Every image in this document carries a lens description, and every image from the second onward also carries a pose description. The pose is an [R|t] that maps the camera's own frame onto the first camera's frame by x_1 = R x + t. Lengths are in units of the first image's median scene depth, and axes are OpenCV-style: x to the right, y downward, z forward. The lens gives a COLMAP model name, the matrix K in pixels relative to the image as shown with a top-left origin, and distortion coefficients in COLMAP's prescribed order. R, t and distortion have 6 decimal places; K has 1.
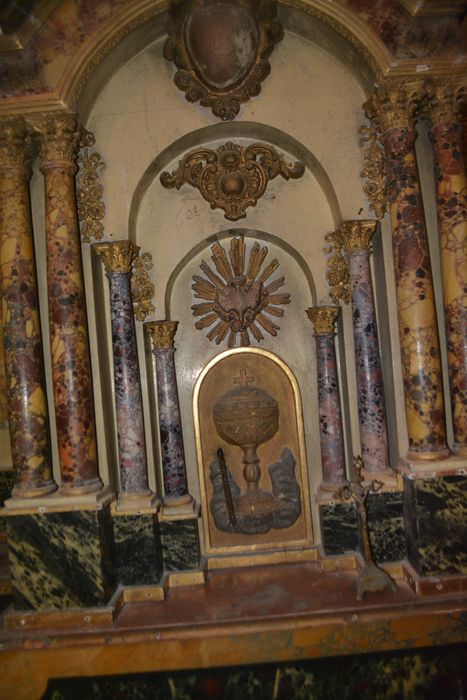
lens RADIAL K [[560.9, 0, 233.5], [0, 560.9, 350.0], [0, 0, 1]] dist [-0.104802, 0.000316]
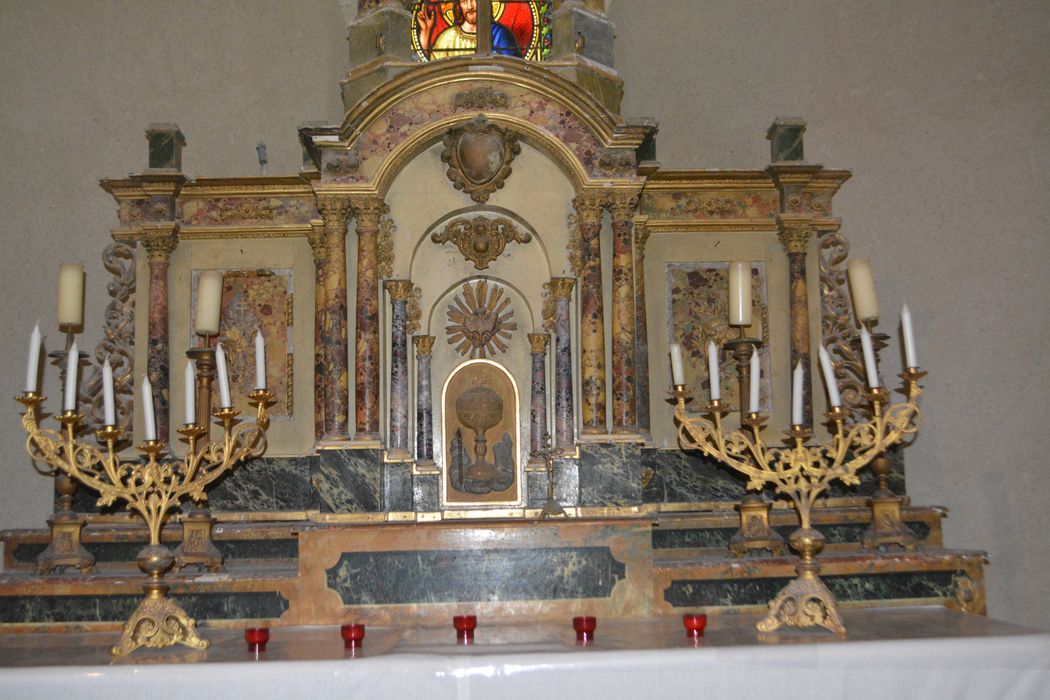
lens RADIAL K [[856.3, 0, 522.4], [0, 856.3, 330.0], [0, 0, 1]] dist [-0.001261, -0.000402]
pose [[0.996348, 0.071022, 0.047396, 0.016420], [-0.066835, 0.994160, -0.084731, 0.110506], [-0.053137, 0.081254, 0.995276, -1.284835]]
